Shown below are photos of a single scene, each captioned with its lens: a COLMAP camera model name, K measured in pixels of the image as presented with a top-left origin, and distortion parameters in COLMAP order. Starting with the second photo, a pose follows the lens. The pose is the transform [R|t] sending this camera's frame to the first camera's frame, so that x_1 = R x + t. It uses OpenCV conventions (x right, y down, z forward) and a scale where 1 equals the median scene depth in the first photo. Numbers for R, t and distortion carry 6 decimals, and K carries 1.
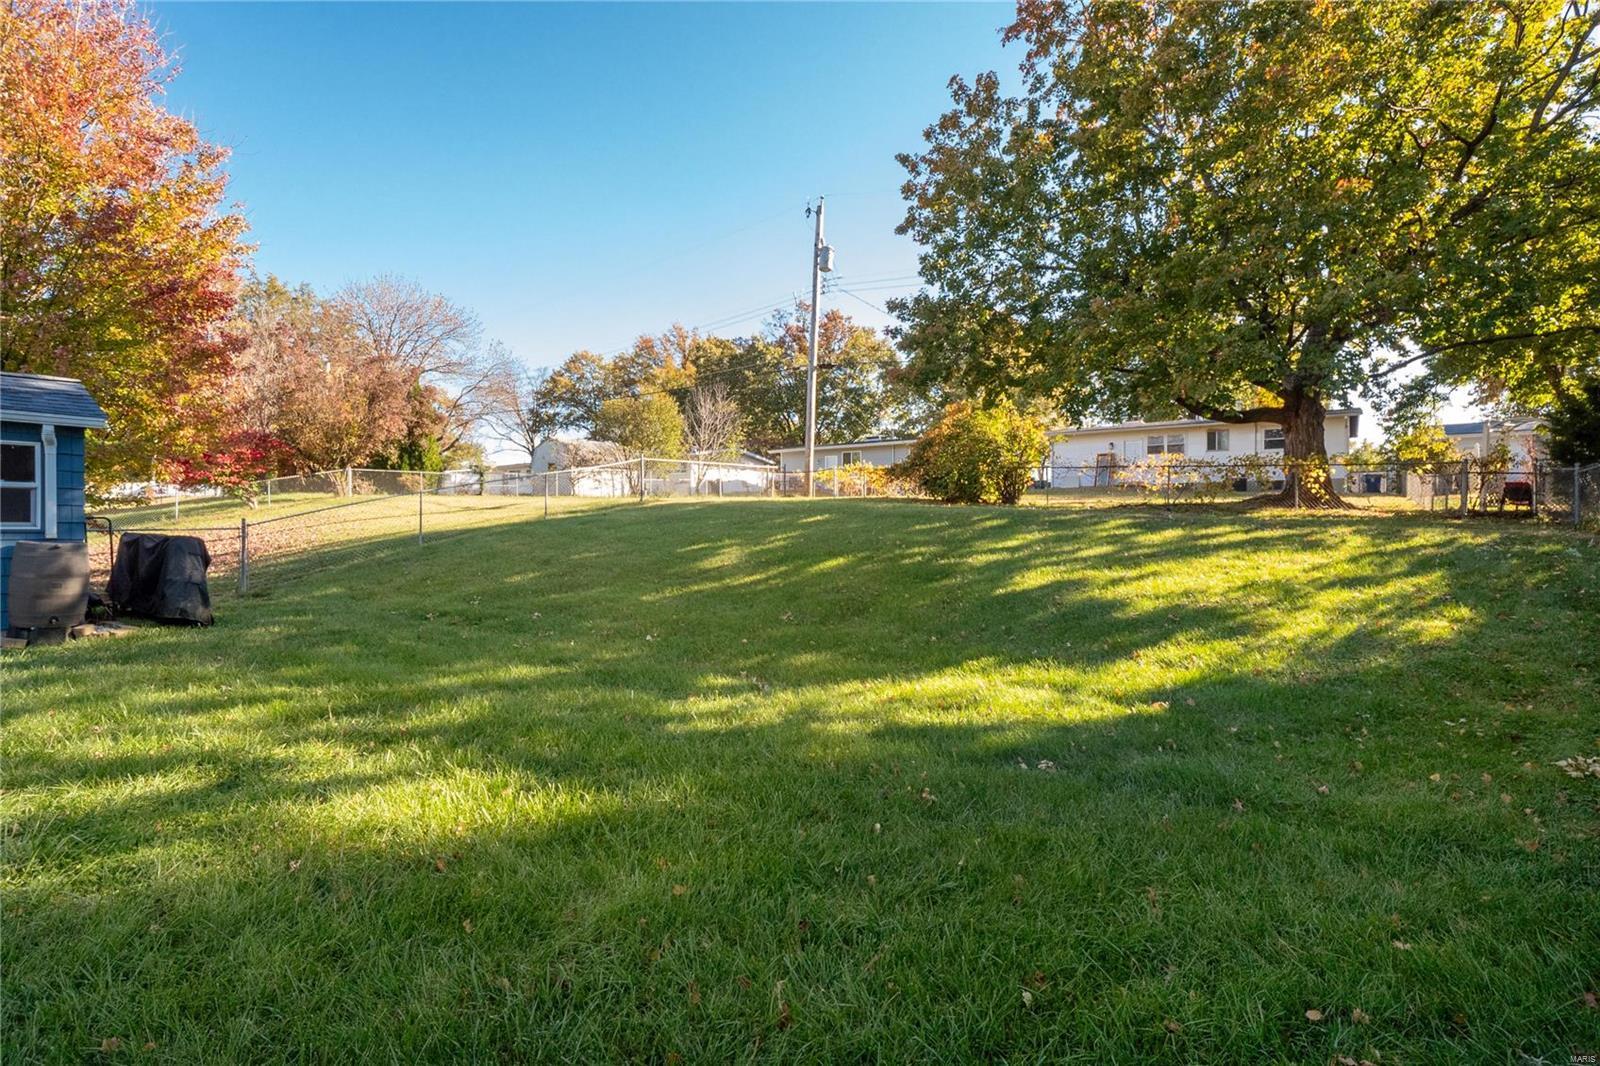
lens RADIAL K [[744.6, 0, 800.0], [0, 744.6, 533.0], [0, 0, 1]] dist [-0.000798, -0.000177]
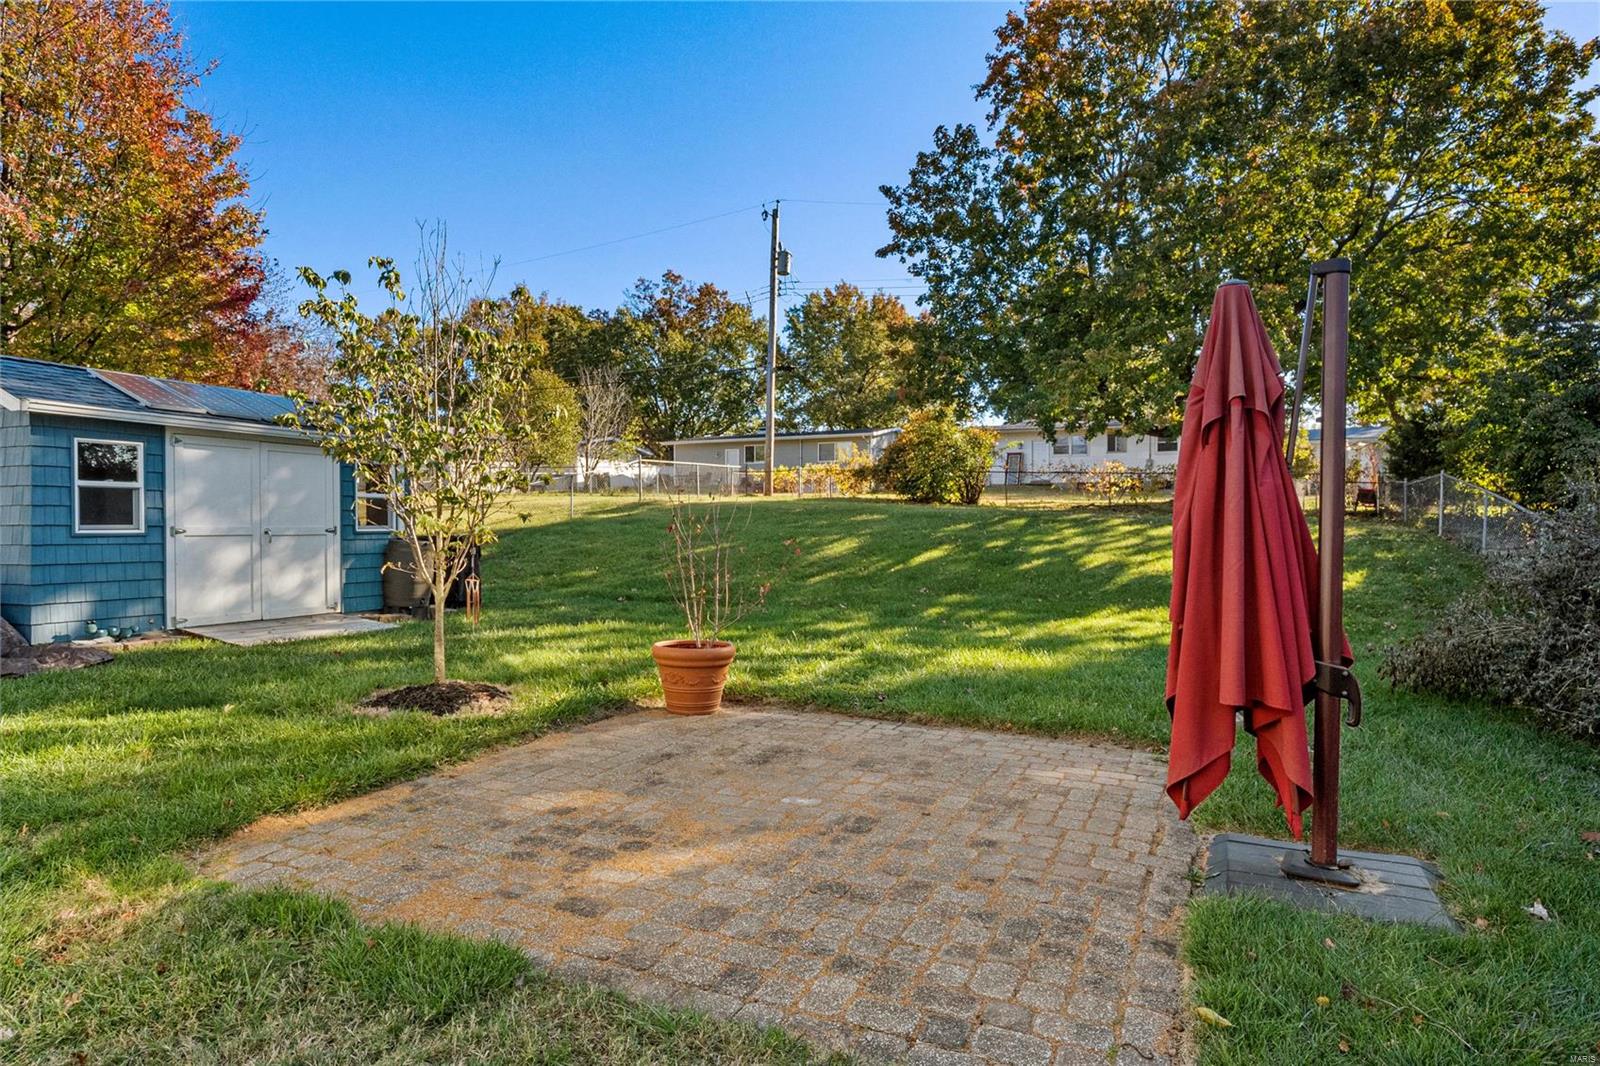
lens RADIAL K [[871.3, 0, 800.0], [0, 871.3, 533.0], [0, 0, 1]] dist [0.003279, -0.001157]
pose [[0.979984, -0.005549, 0.199000, -0.213857], [0.005218, 0.999984, 0.002189, -0.000306], [-0.199009, -0.001106, 0.979997, -0.204432]]
